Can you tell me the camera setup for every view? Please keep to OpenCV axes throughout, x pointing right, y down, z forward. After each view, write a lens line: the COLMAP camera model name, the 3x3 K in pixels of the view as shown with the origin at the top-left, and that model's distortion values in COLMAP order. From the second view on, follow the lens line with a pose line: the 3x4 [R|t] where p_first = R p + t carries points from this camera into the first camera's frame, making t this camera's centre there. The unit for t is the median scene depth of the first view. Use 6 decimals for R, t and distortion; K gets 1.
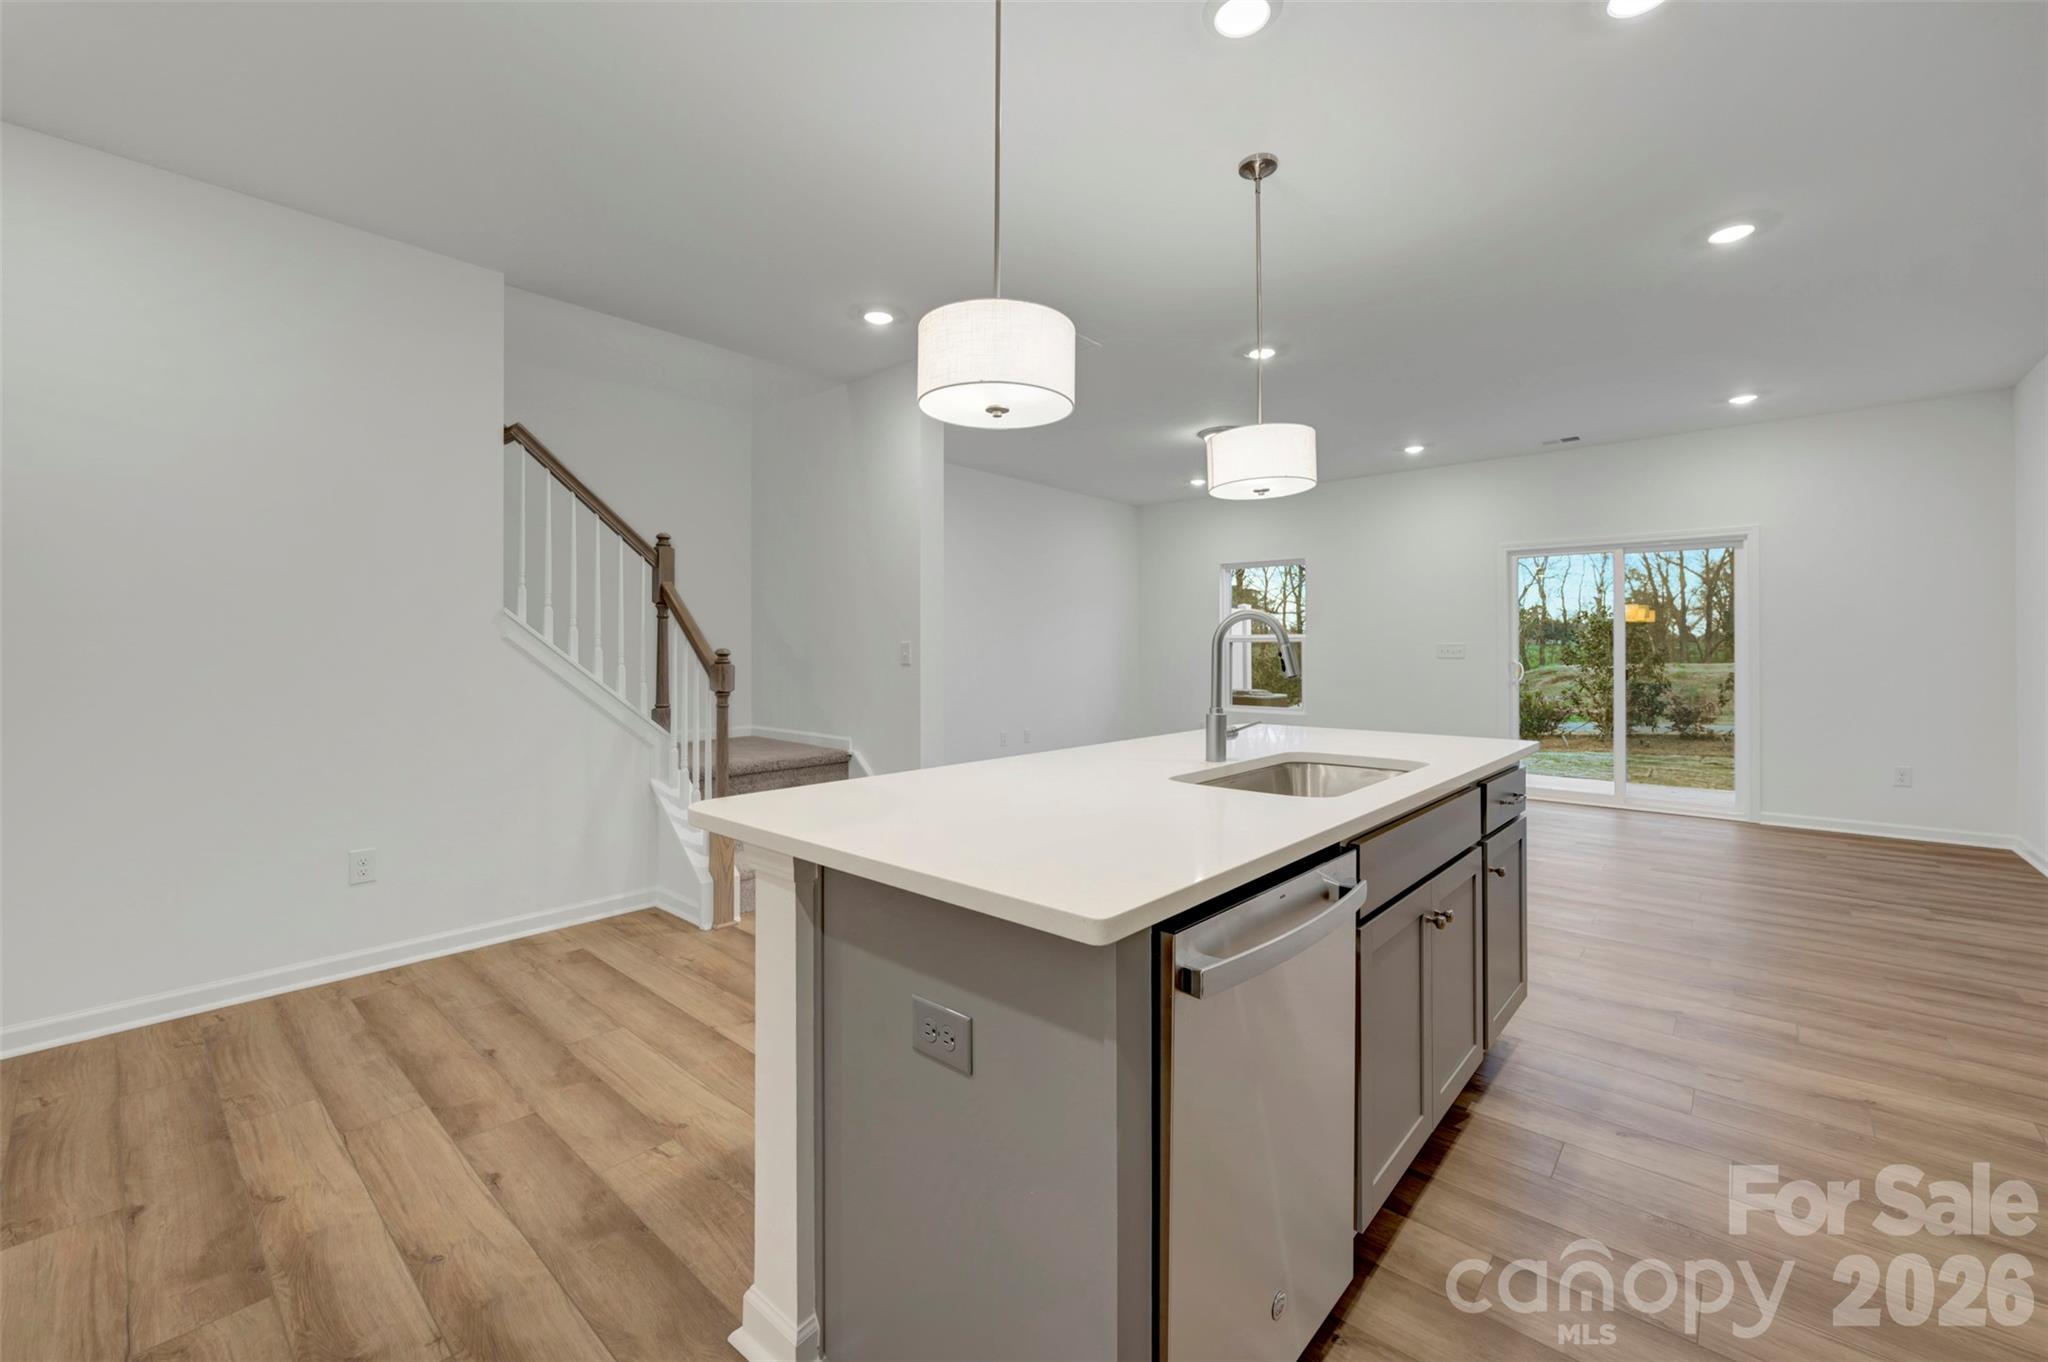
lens RADIAL K [[809.1, 0, 1024.1], [0, 809.1, 670.4], [0, 0, 1]] dist [0.000910, 0.000741]
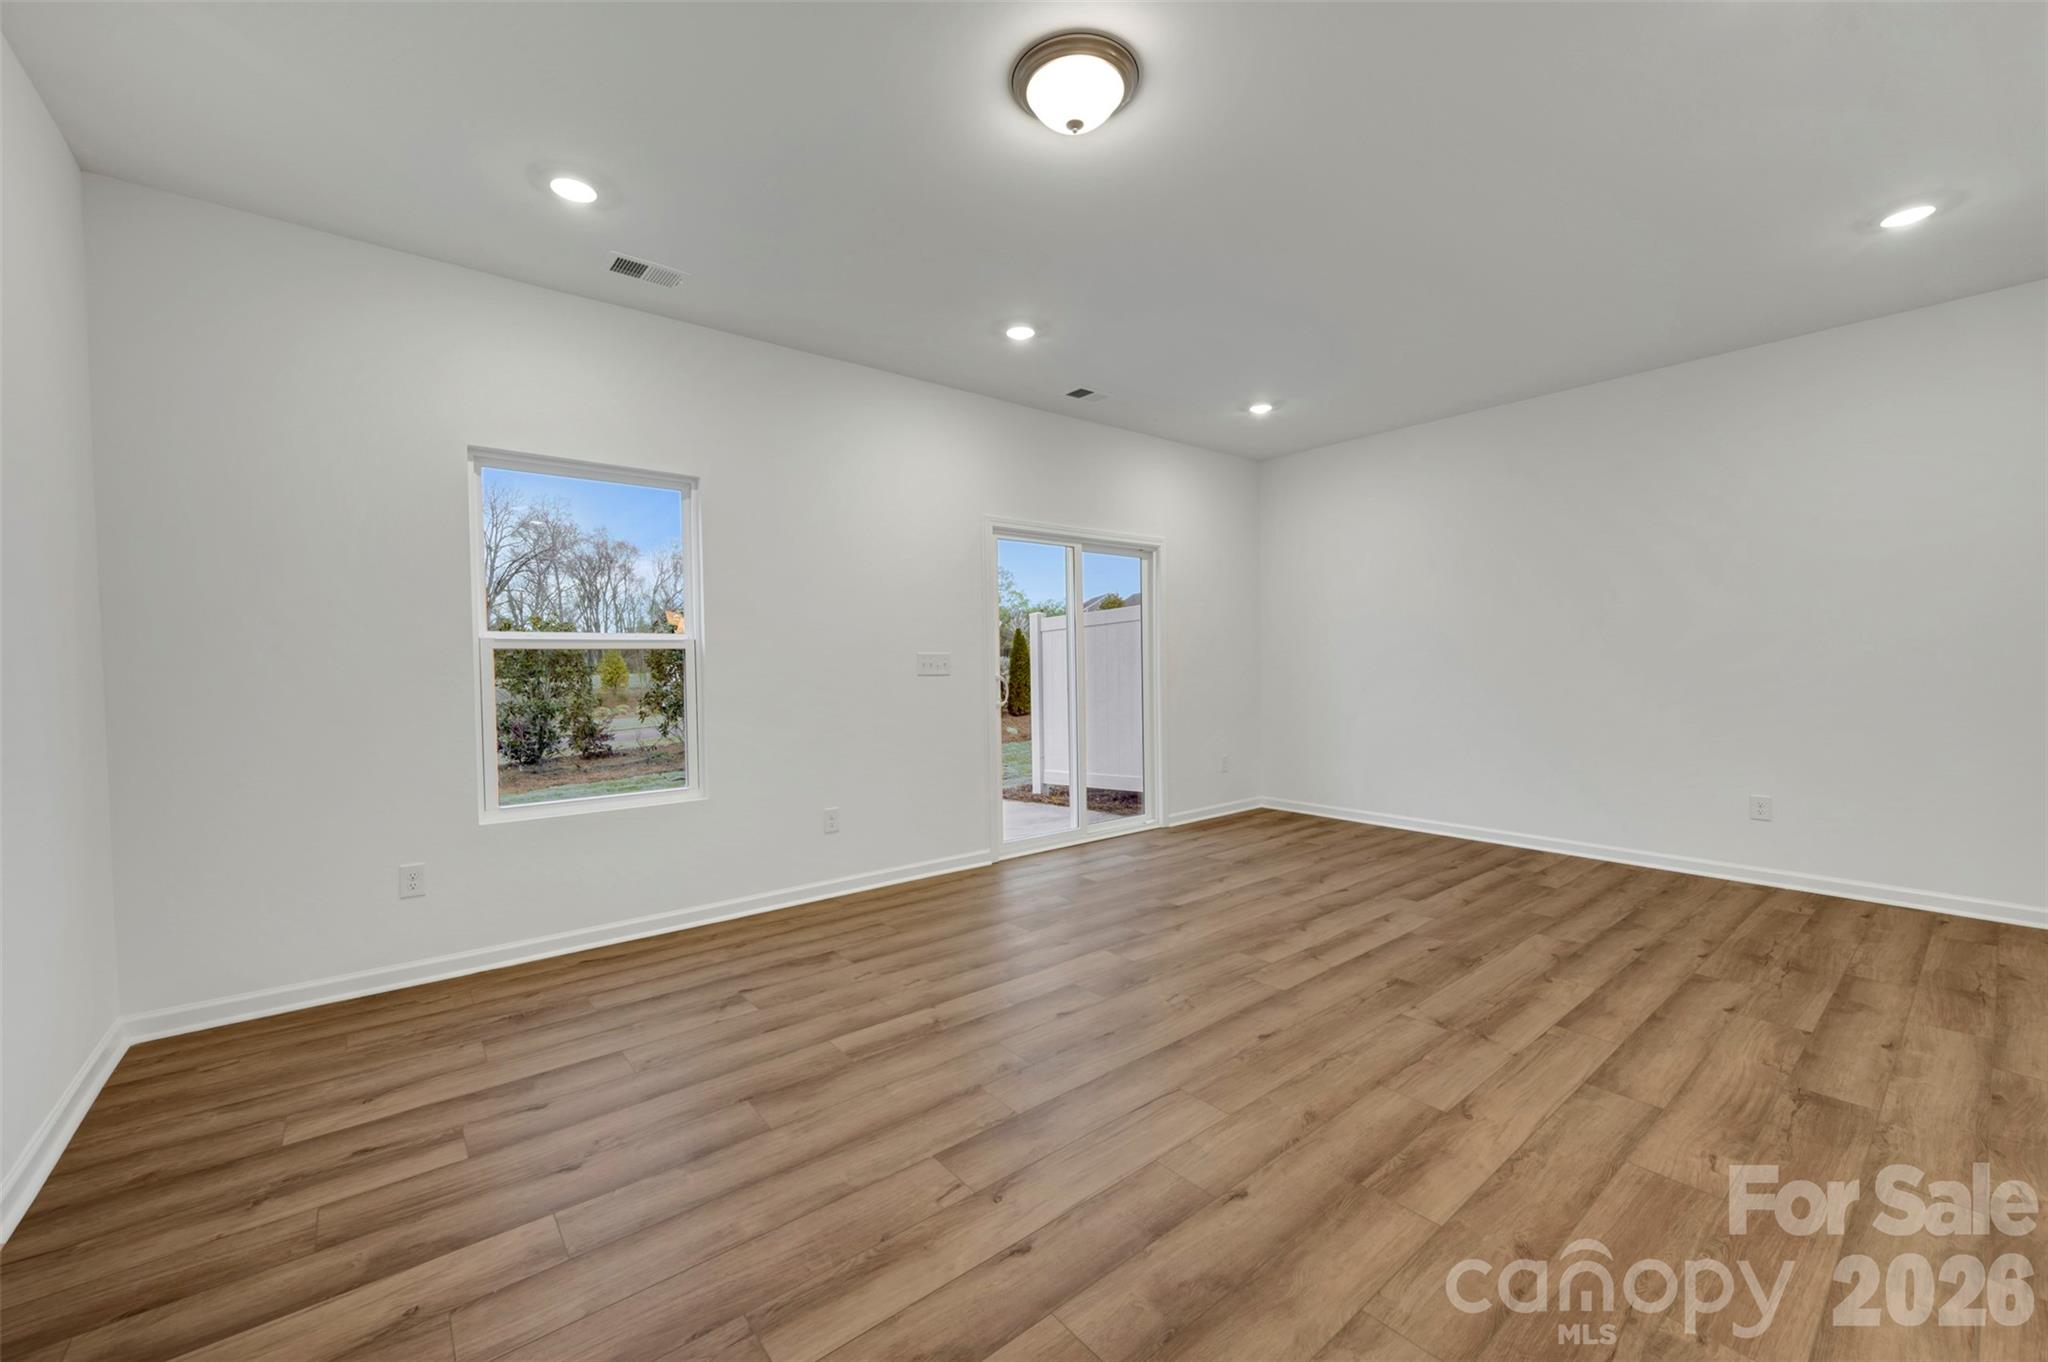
lens RADIAL K [[809.1, 0, 1012.9], [0, 809.1, 682.5], [0, 0, 1]] dist [0.000910, 0.000741]
pose [[0.173036, -0.026903, 0.984548, -0.098863], [0.035599, 0.999145, 0.021046, -0.017169], [-0.984272, 0.031407, 0.173846, 0.688535]]
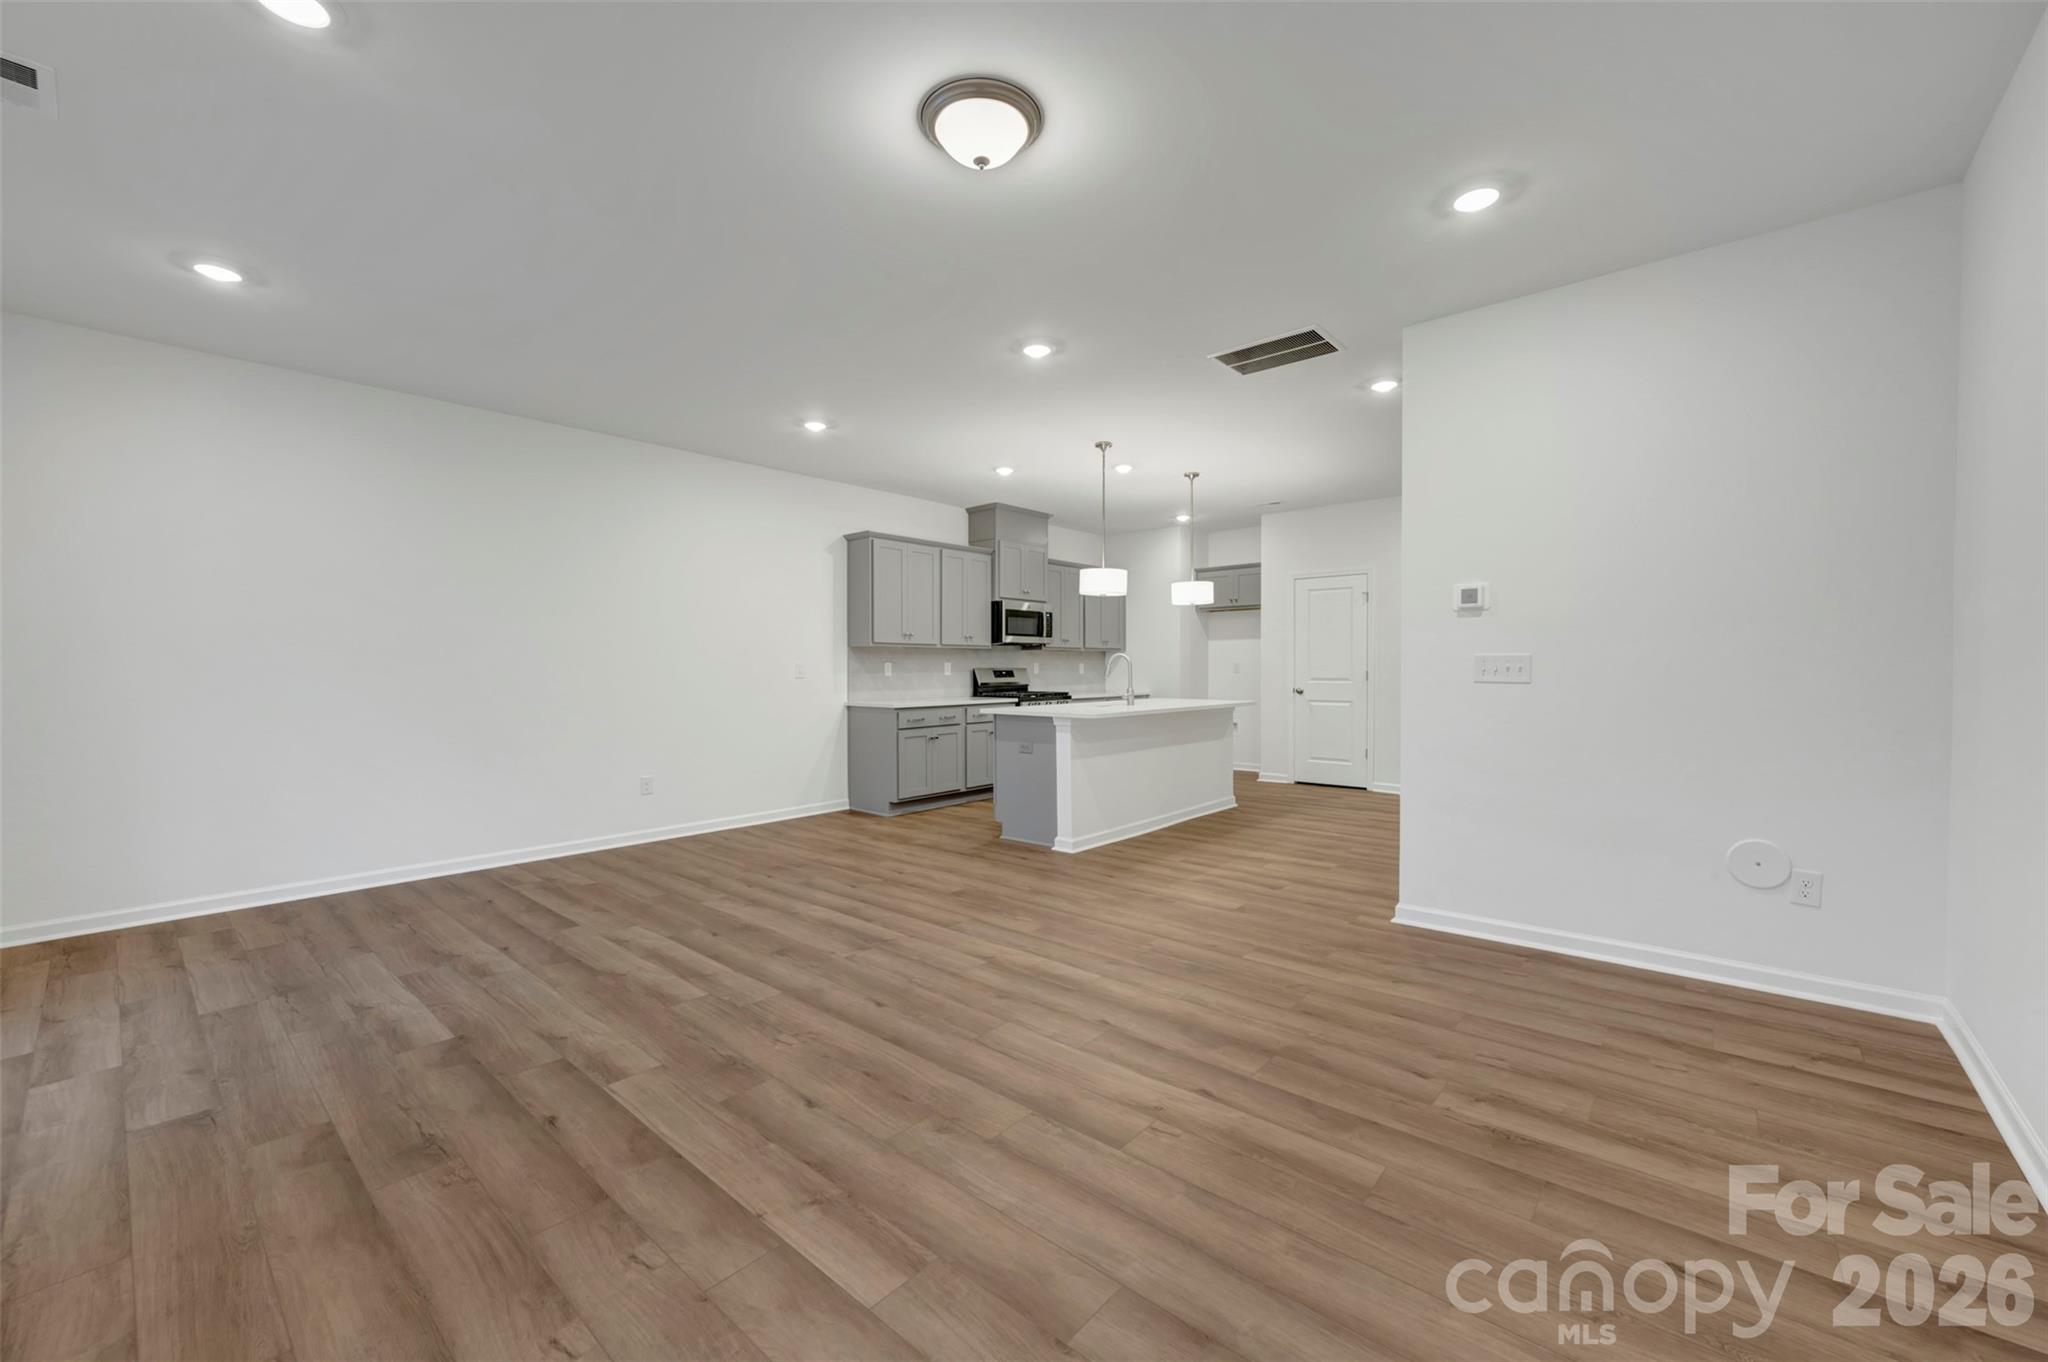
lens RADIAL K [[809.1, 0, 1031.2], [0, 809.1, 685.6], [0, 0, 1]] dist [0.000910, 0.000741]
pose [[-0.999914, 0.007689, -0.010603, 0.160342], [0.007180, 0.998857, 0.047248, -0.025740], [0.010954, 0.047168, -0.998827, 1.000328]]
